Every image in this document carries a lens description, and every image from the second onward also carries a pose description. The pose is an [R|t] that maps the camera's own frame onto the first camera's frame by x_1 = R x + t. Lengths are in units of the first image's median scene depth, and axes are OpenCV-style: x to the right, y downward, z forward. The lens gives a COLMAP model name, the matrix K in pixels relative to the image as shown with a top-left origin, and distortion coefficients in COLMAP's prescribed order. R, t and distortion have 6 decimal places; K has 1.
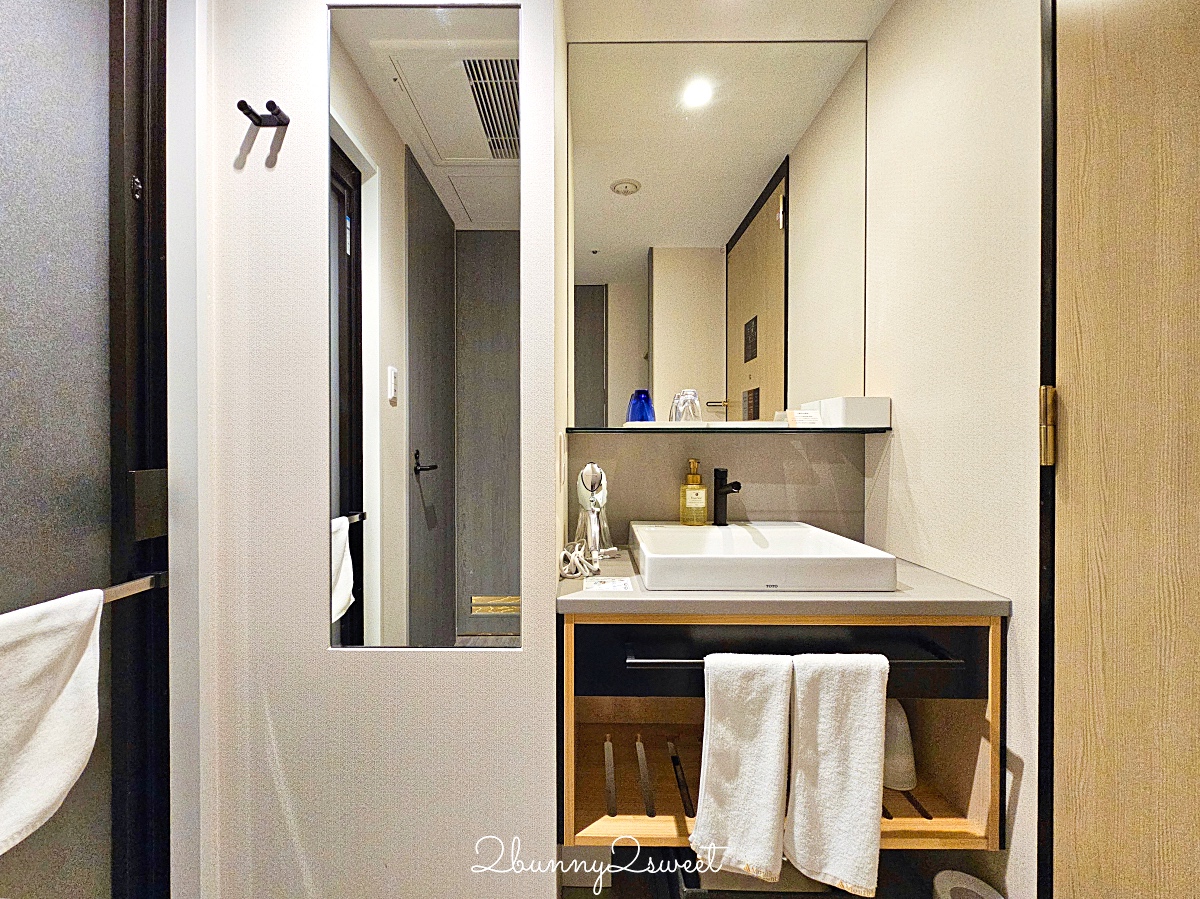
lens RADIAL K [[502.6, 0, 604.5], [0, 502.6, 448.3], [0, 0, 1]] dist [-0.003842, 0.000308]
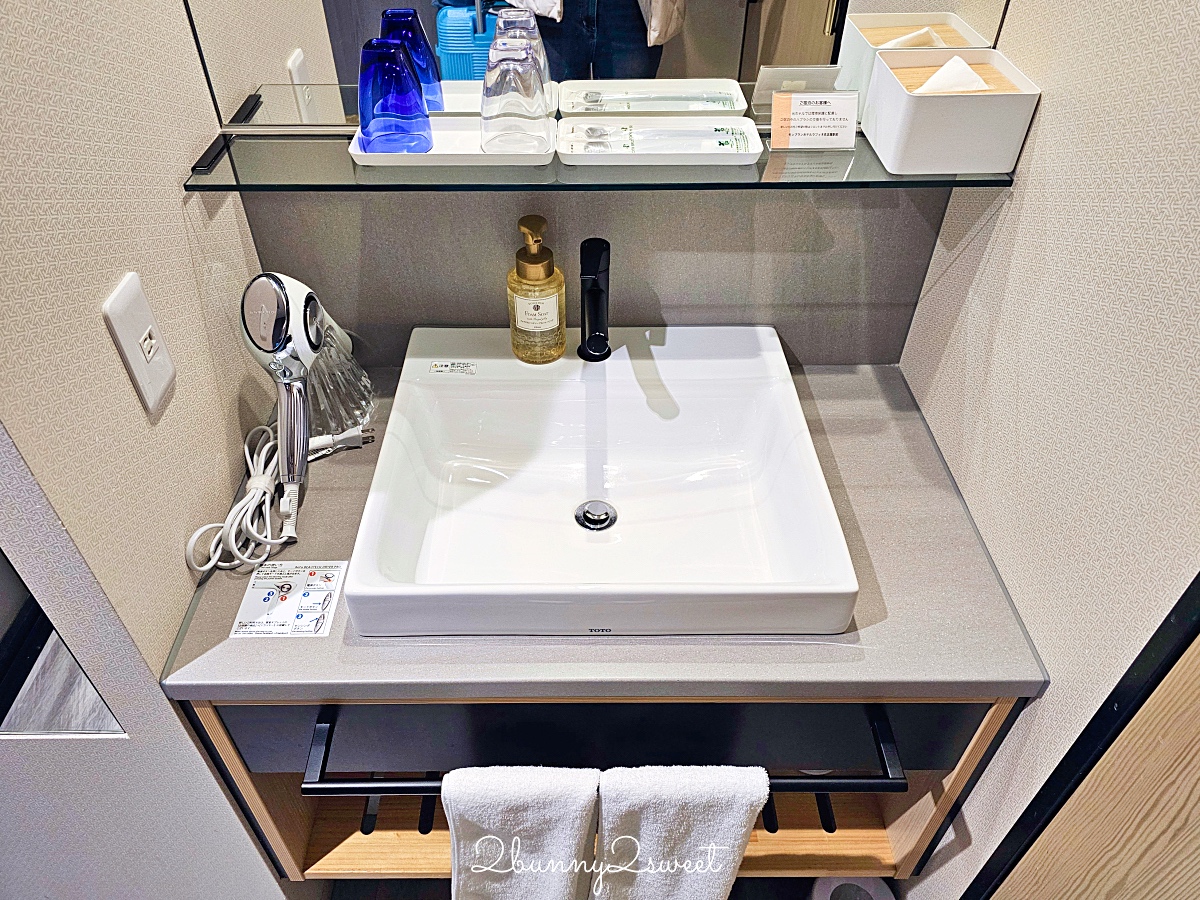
lens RADIAL K [[829.0, 0, 599.2], [0, 829.0, 449.2], [0, 0, 1]] dist [0.040364, -0.035328]
pose [[0.999976, 0.005795, 0.003806, 0.327963], [-0.006869, 0.753772, 0.657100, -0.420024], [0.000939, -0.657111, 0.753794, 0.483892]]
